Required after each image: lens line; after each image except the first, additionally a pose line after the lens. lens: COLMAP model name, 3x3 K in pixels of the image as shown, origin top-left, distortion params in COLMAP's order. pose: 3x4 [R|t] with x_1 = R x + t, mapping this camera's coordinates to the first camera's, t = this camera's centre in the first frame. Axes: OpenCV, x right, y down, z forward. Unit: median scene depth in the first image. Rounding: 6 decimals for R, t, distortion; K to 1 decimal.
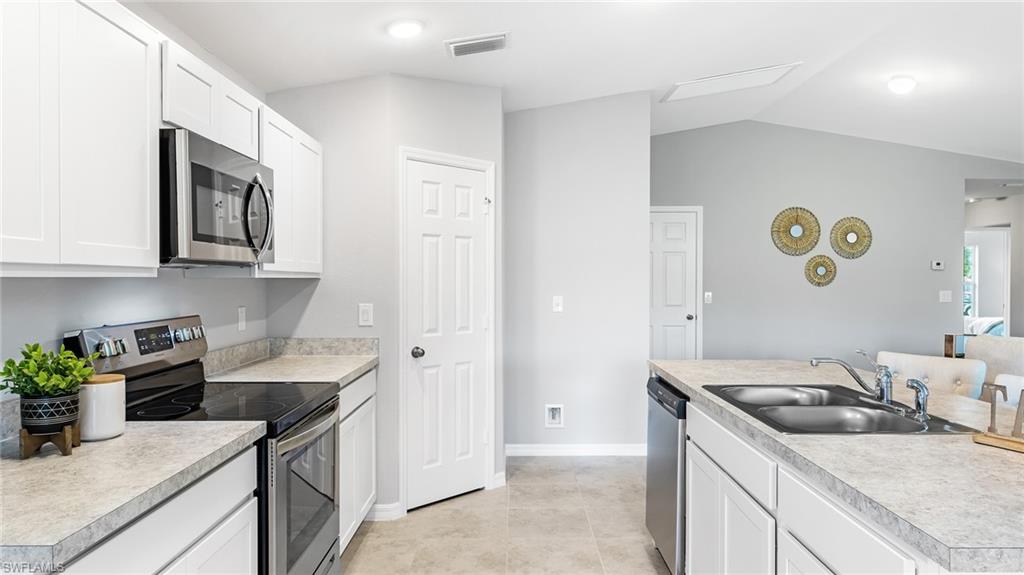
lens RADIAL K [[655.2, 0, 512.0], [0, 655.2, 287.5], [0, 0, 1]] dist [-0.002496, -0.000594]
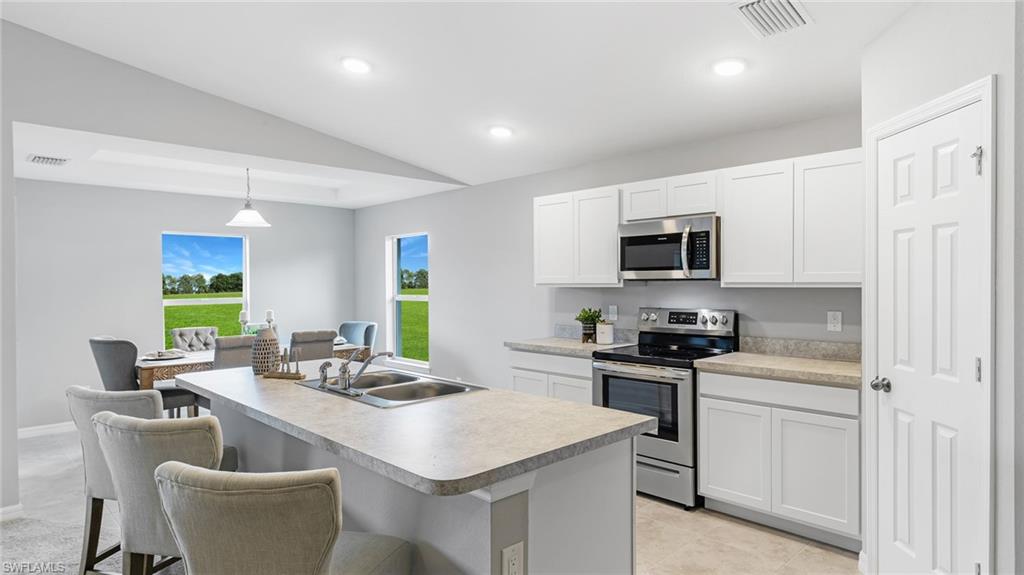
lens RADIAL K [[576.2, 0, 512.0], [0, 576.2, 287.5], [0, 0, 1]] dist [0.002714, 0.000888]
pose [[-0.719558, 0.014552, -0.694280, 0.669902], [0.000372, 0.999788, 0.020570, -0.031606], [0.694433, 0.014544, -0.719411, 1.229029]]
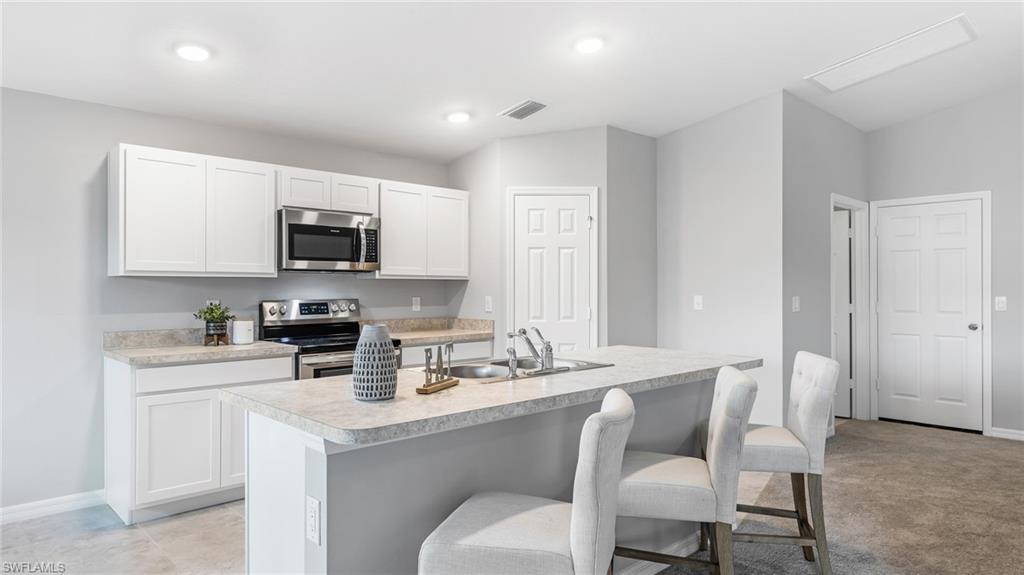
lens RADIAL K [[620.8, 0, 512.0], [0, 620.8, 287.5], [0, 0, 1]] dist [0.000131, -0.000200]
pose [[0.686600, -0.000769, -0.727035, 0.832239], [-0.009900, 0.999897, -0.010406, 0.018100], [0.726968, 0.014342, 0.686522, 0.078348]]
